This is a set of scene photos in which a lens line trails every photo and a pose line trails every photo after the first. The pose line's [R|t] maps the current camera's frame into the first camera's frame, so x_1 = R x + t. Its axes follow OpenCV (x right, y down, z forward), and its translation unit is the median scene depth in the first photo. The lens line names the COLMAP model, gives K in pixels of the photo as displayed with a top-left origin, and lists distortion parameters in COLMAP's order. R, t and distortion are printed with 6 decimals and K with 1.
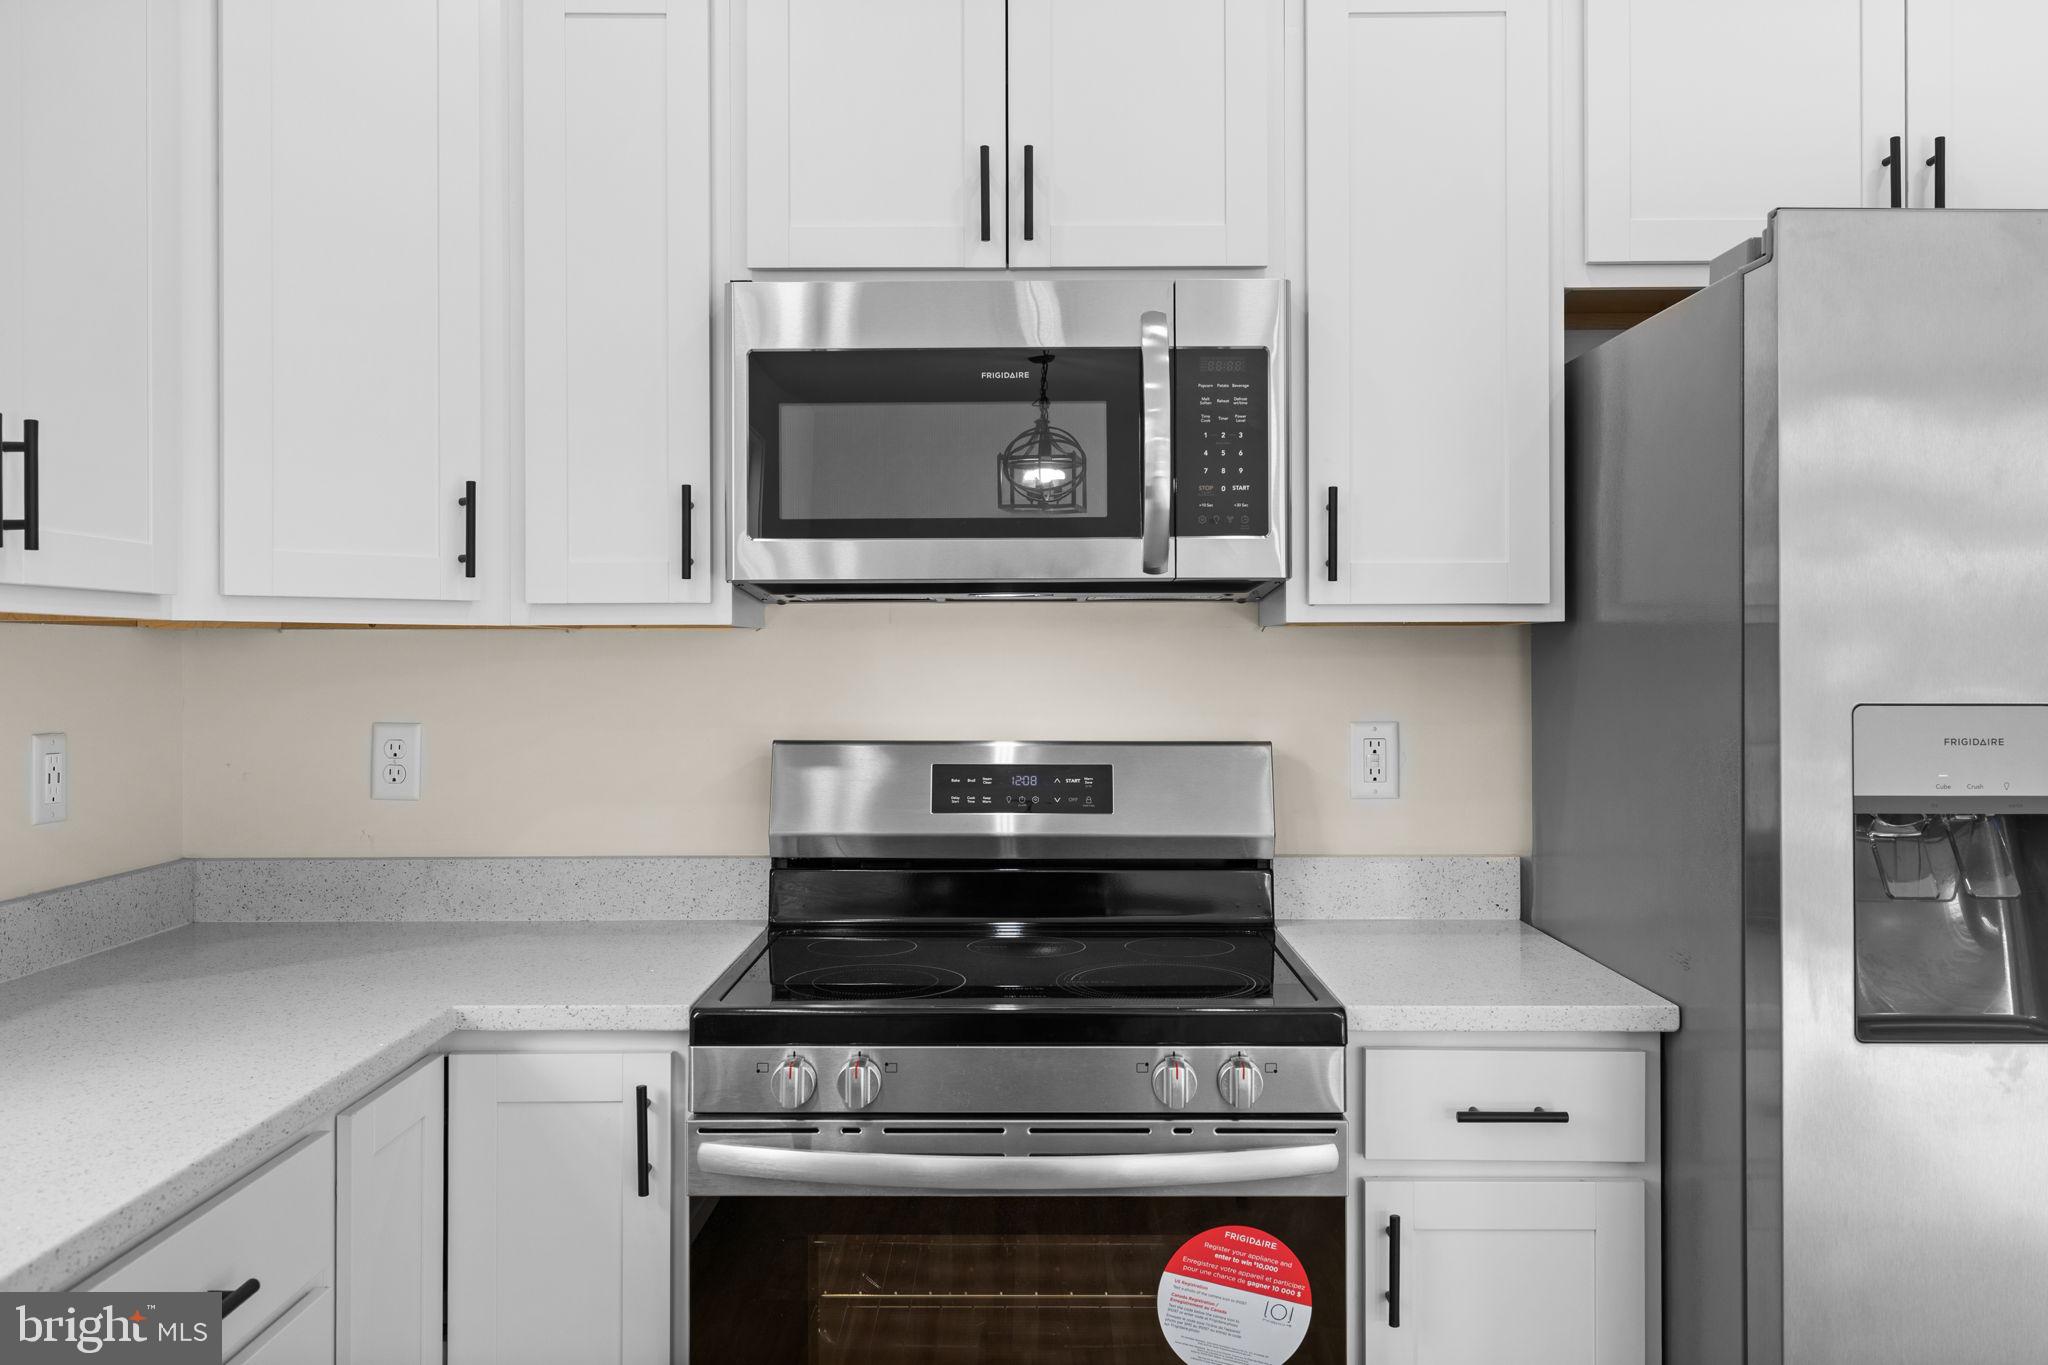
lens RADIAL K [[1641.2, 0, 1019.9], [0, 1641.2, 651.8], [0, 0, 1]] dist [0.004224, 0.000875]
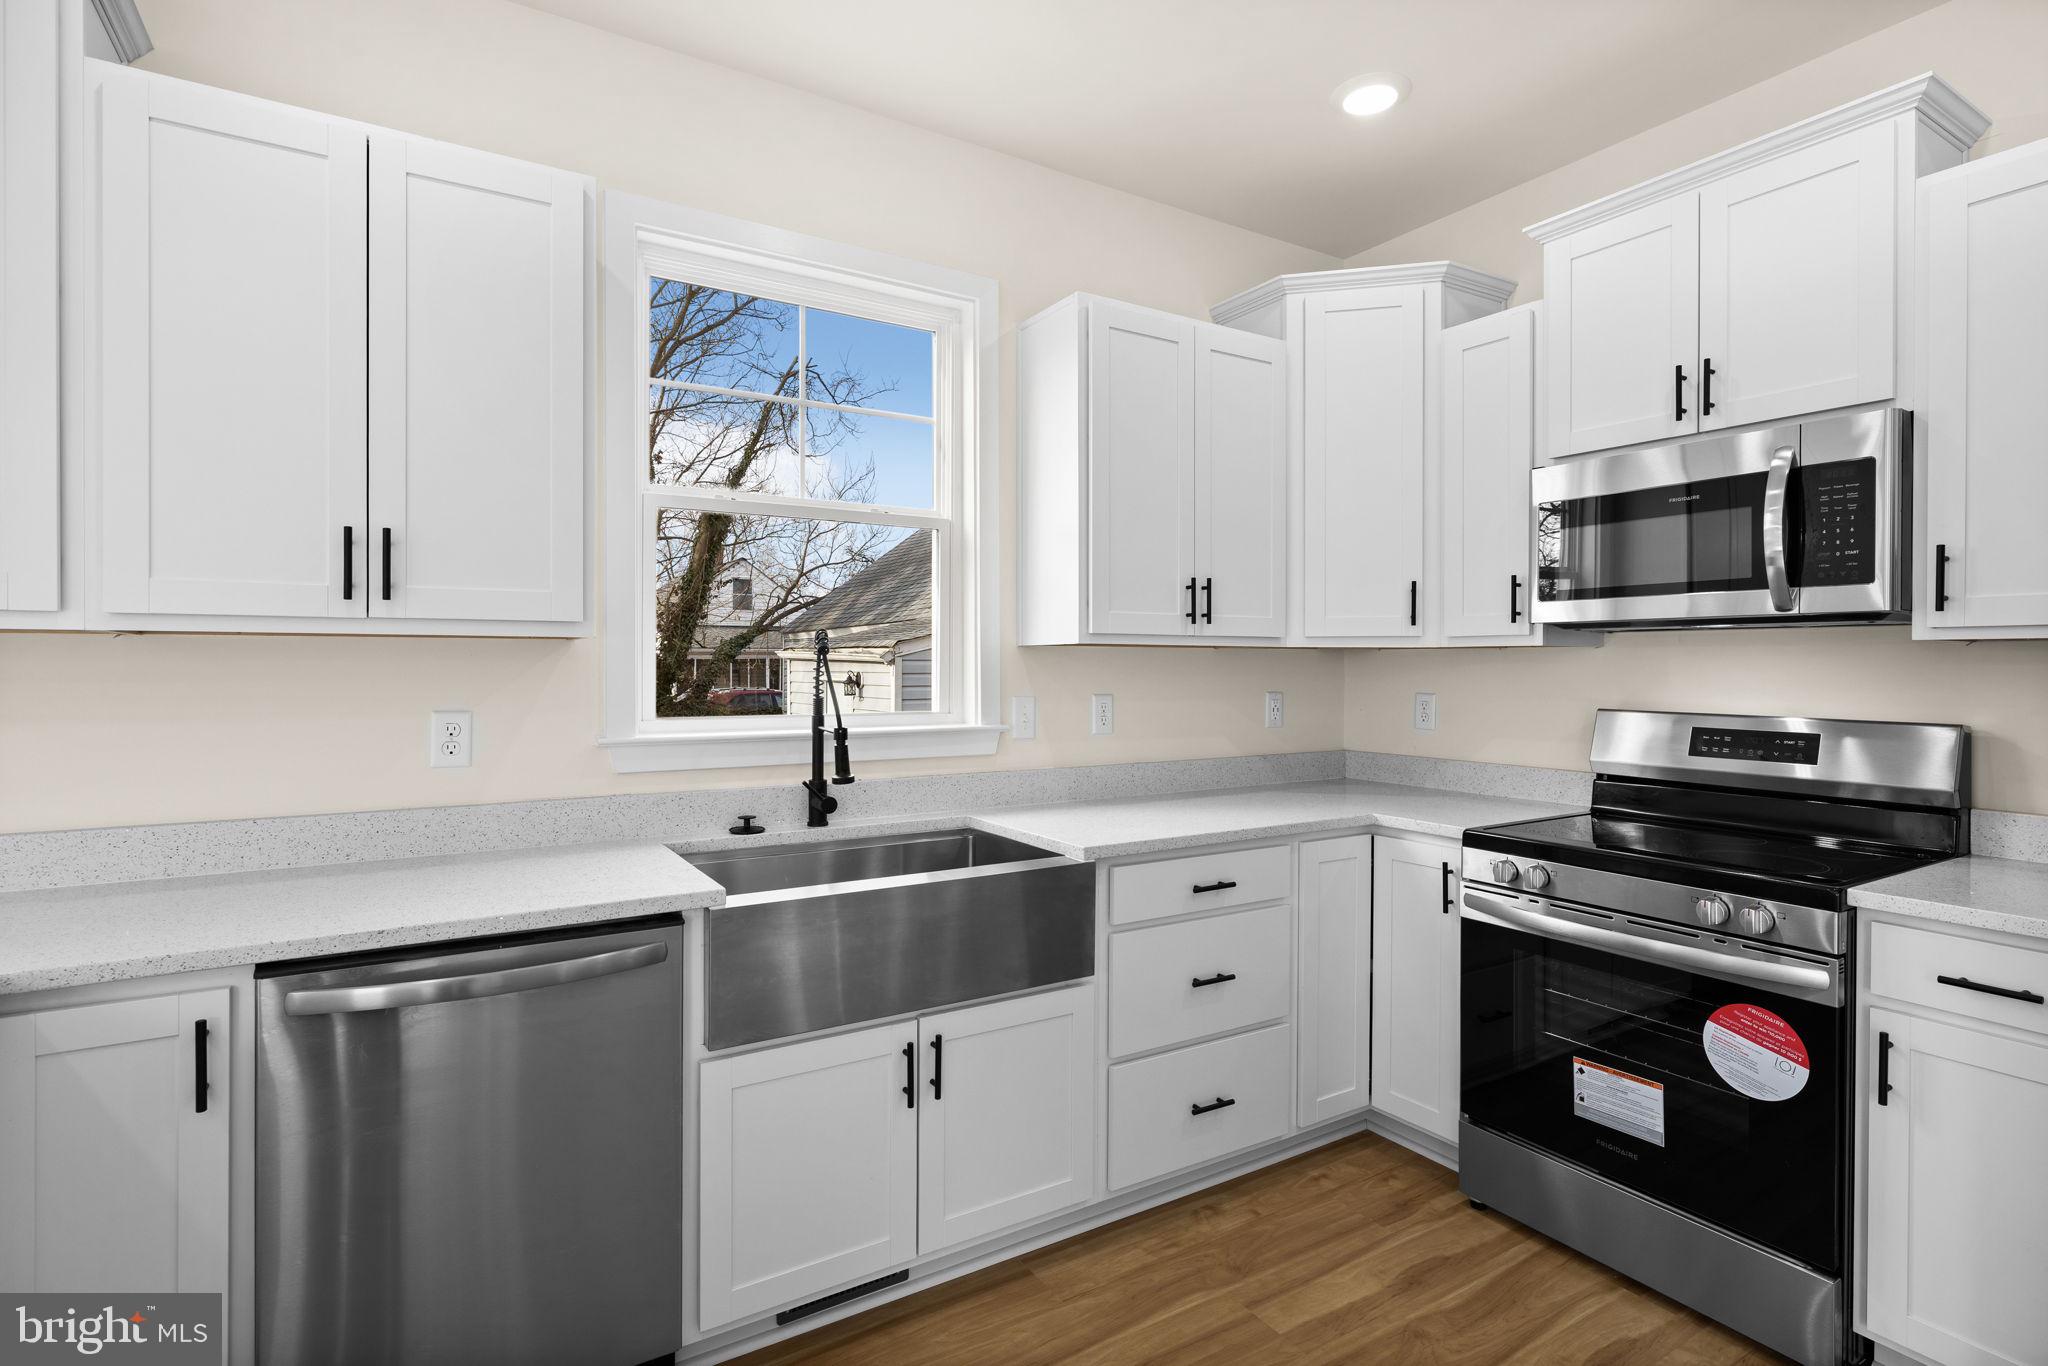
lens RADIAL K [[999.2, 0, 1014.8], [0, 999.2, 670.0], [0, 0, 1]] dist [-0.002903, -0.000580]
pose [[0.527202, 0.009924, -0.849682, 0.510681], [0.000239, 0.999930, 0.011827, -0.002140], [0.849740, -0.006439, 0.527162, -0.144521]]
